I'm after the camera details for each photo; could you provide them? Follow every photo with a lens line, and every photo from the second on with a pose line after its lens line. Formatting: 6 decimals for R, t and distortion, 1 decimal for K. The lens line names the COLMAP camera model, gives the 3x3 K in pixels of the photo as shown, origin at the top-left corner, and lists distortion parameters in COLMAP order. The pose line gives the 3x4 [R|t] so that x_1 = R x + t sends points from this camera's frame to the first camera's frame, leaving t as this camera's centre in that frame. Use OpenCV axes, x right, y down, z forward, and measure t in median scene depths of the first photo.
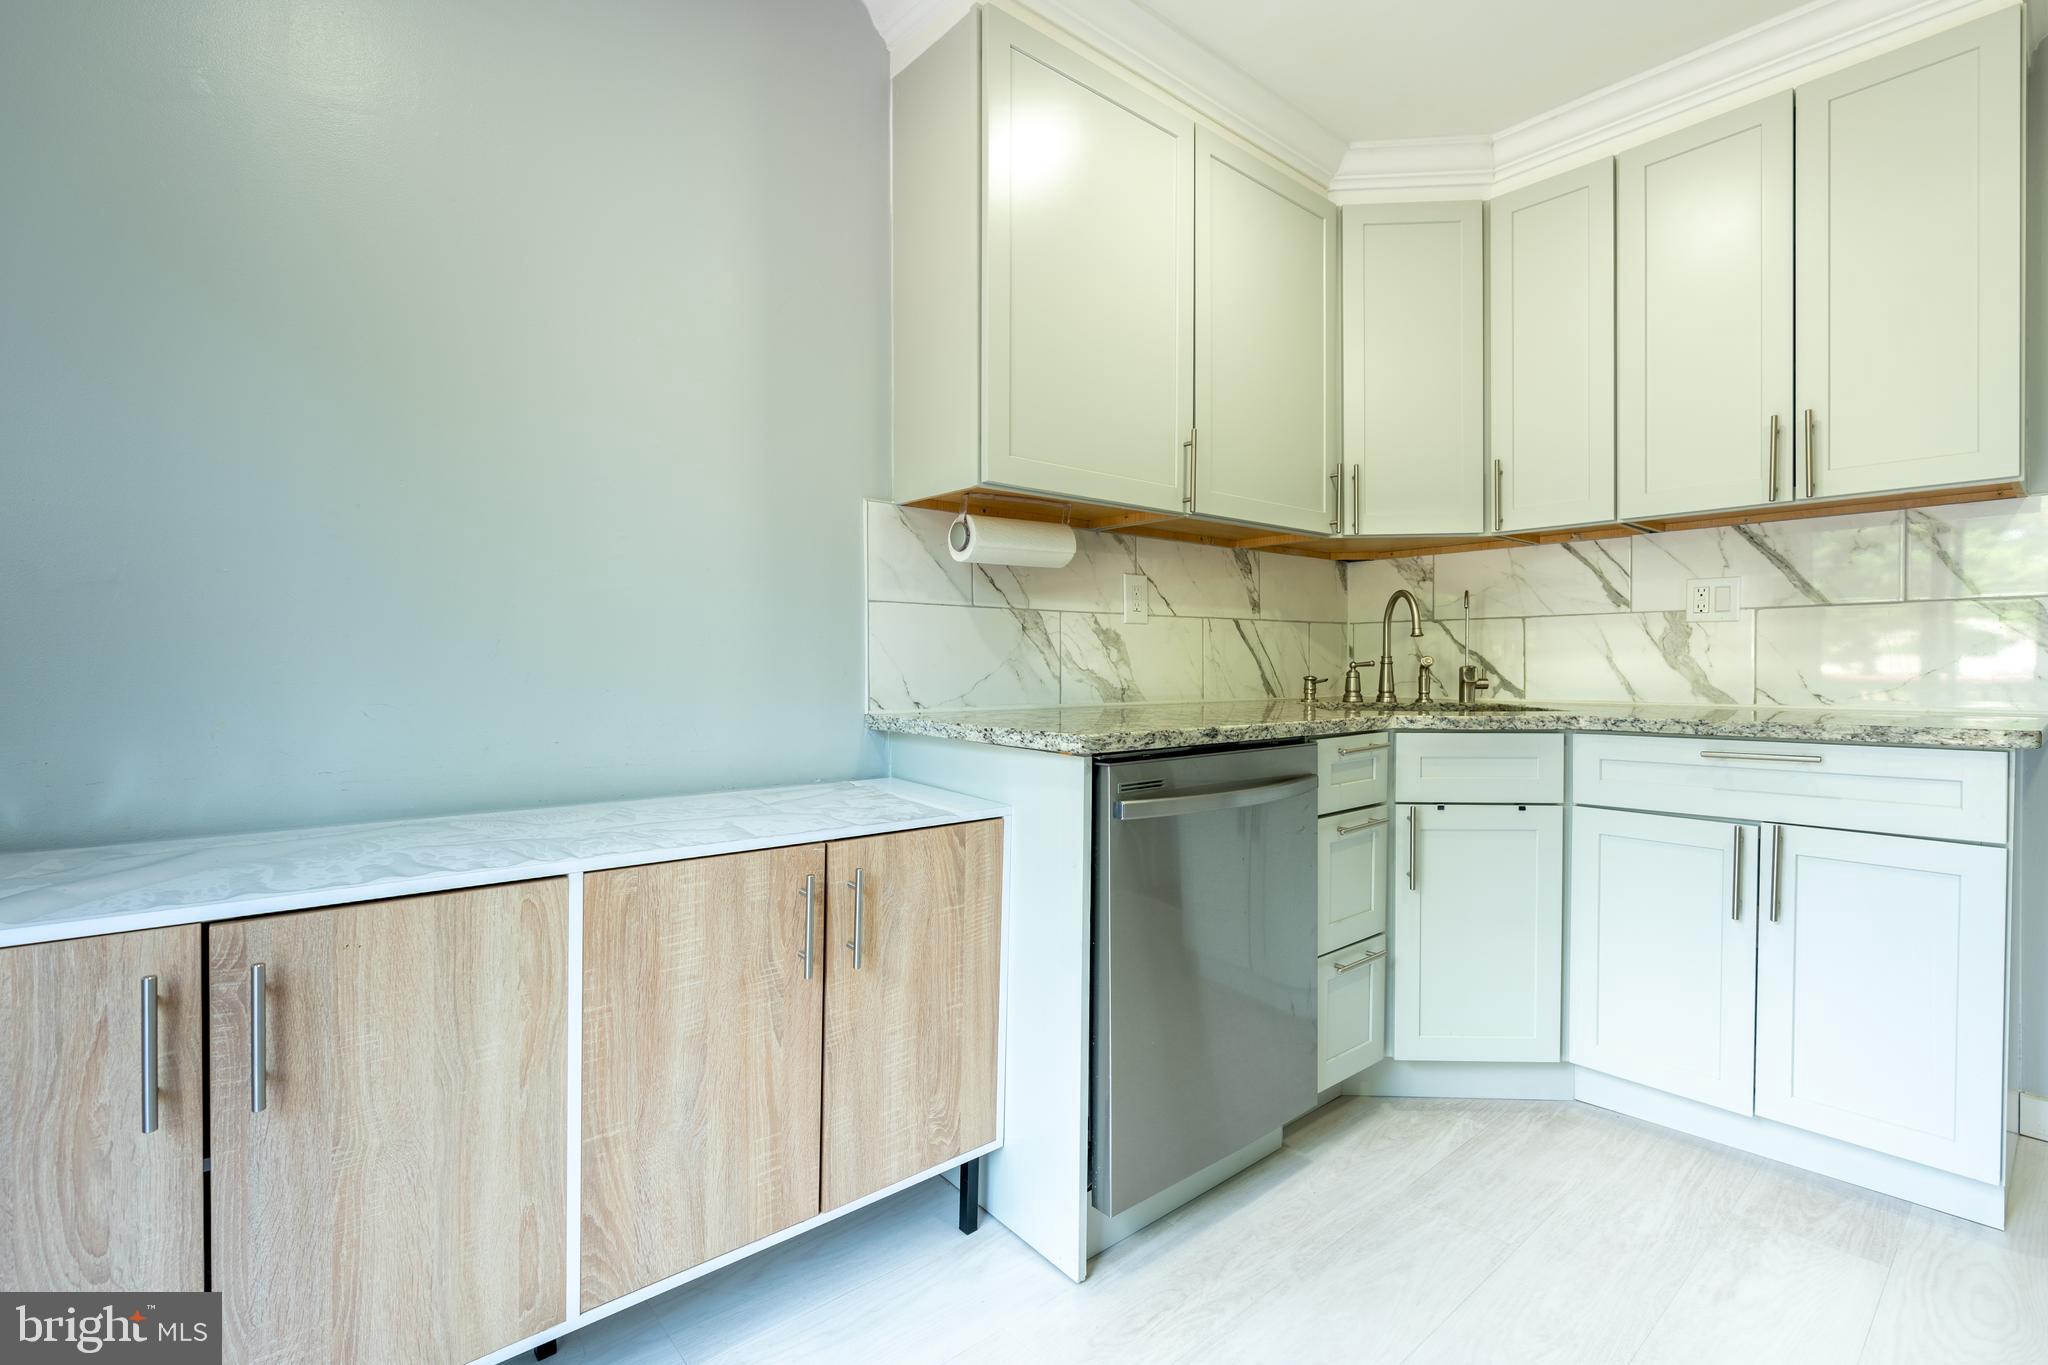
lens RADIAL K [[913.4, 0, 1025.9], [0, 913.4, 677.0], [0, 0, 1]] dist [-0.003067, 0.000440]
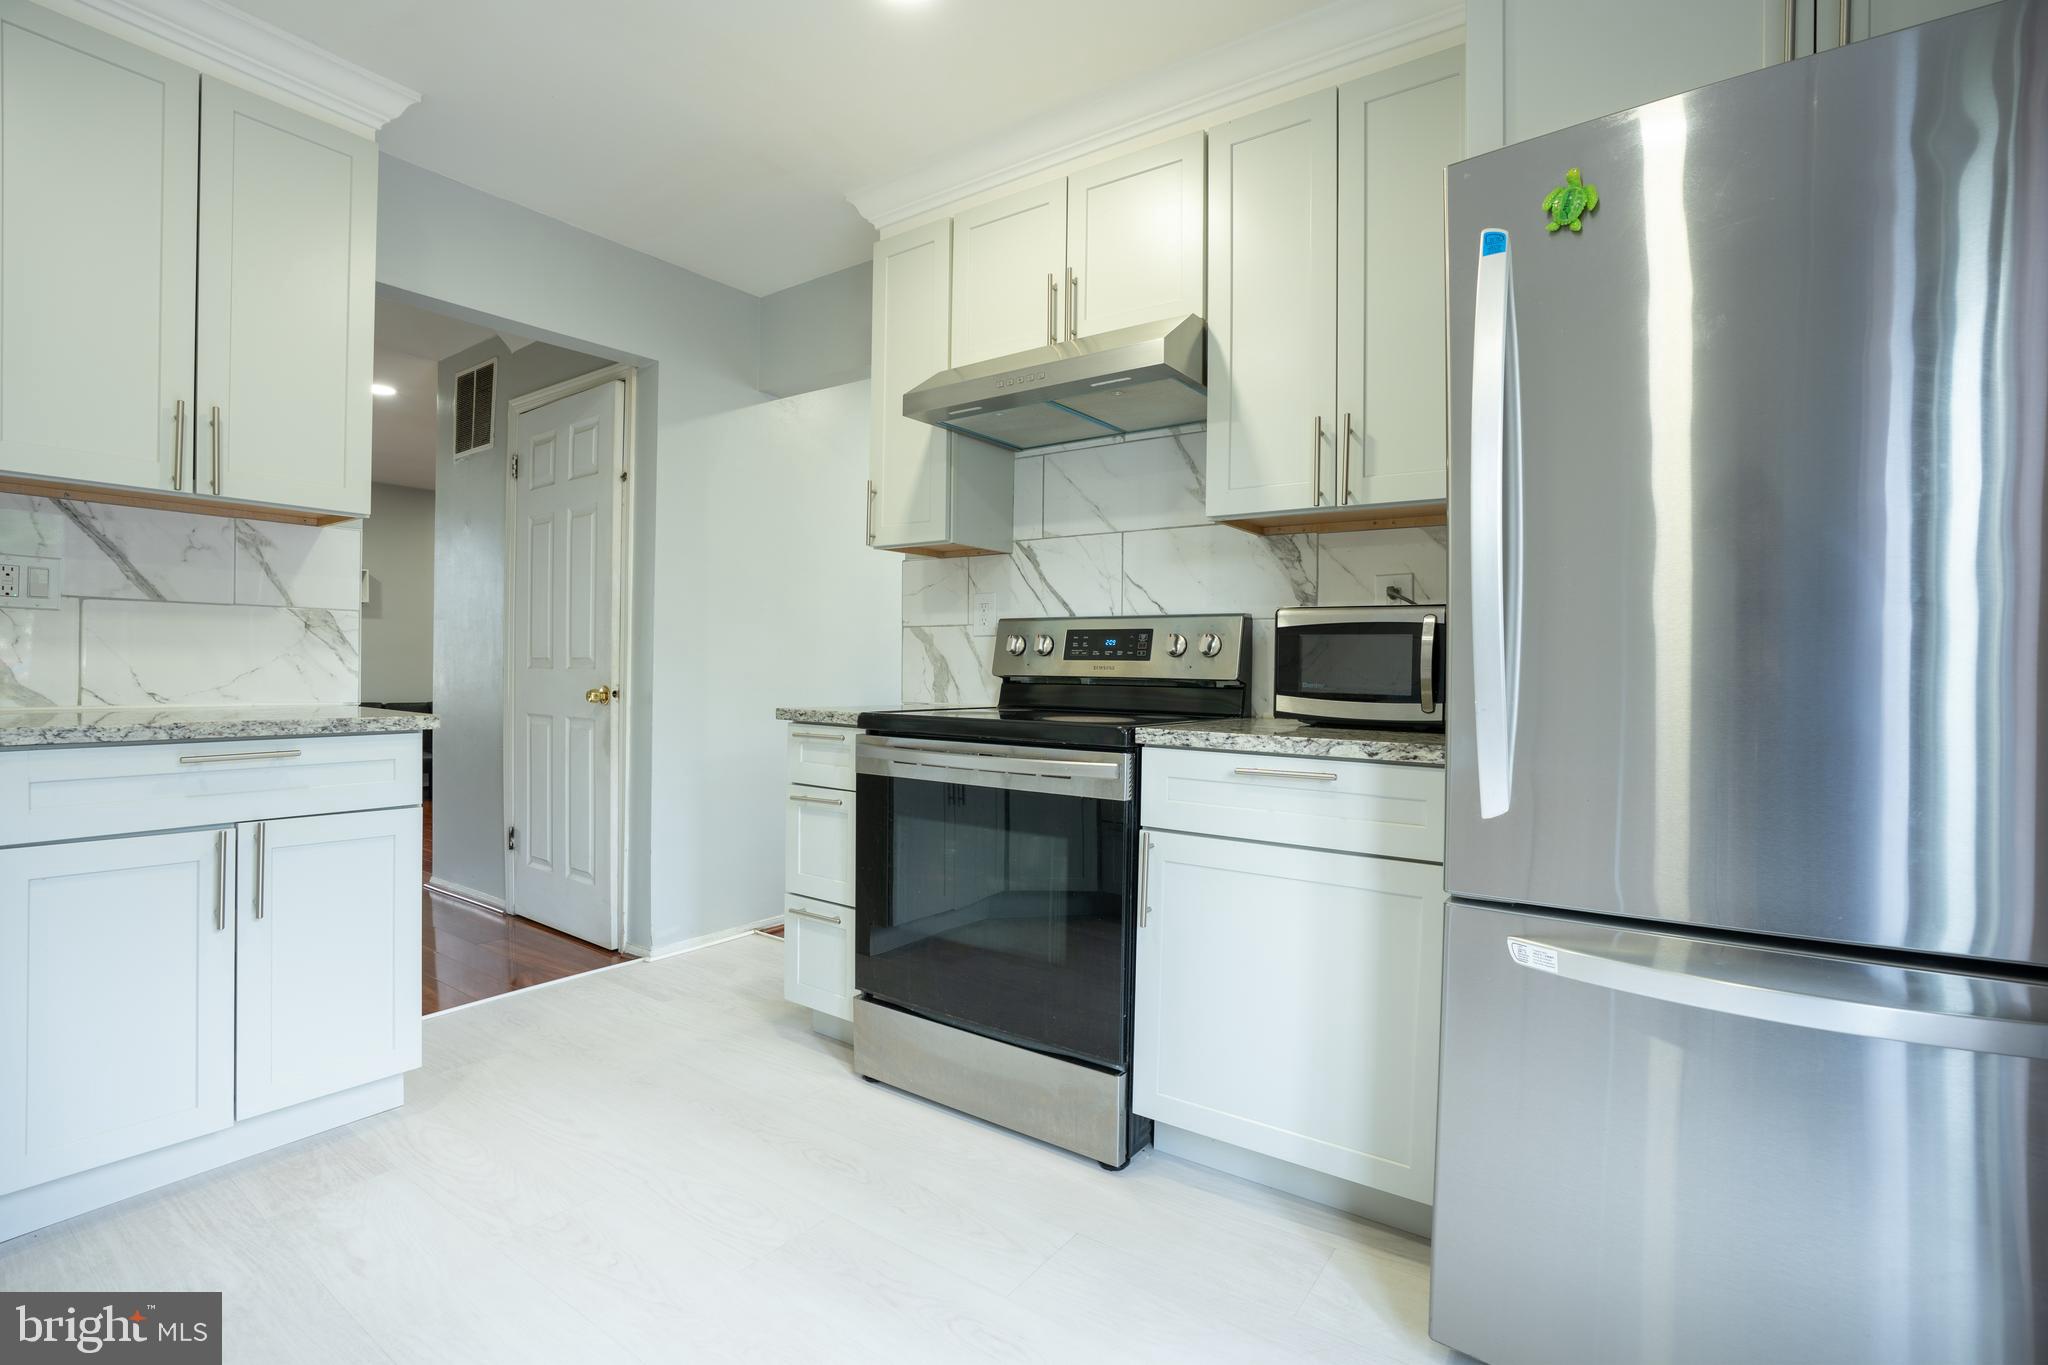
lens RADIAL K [[913.4, 0, 1025.9], [0, 913.4, 677.0], [0, 0, 1]] dist [-0.003067, 0.000440]
pose [[-0.208099, -0.004237, 0.978099, -0.322342], [-0.002187, 0.999990, 0.003867, -0.004120], [-0.978105, -0.001335, -0.208107, 0.361102]]
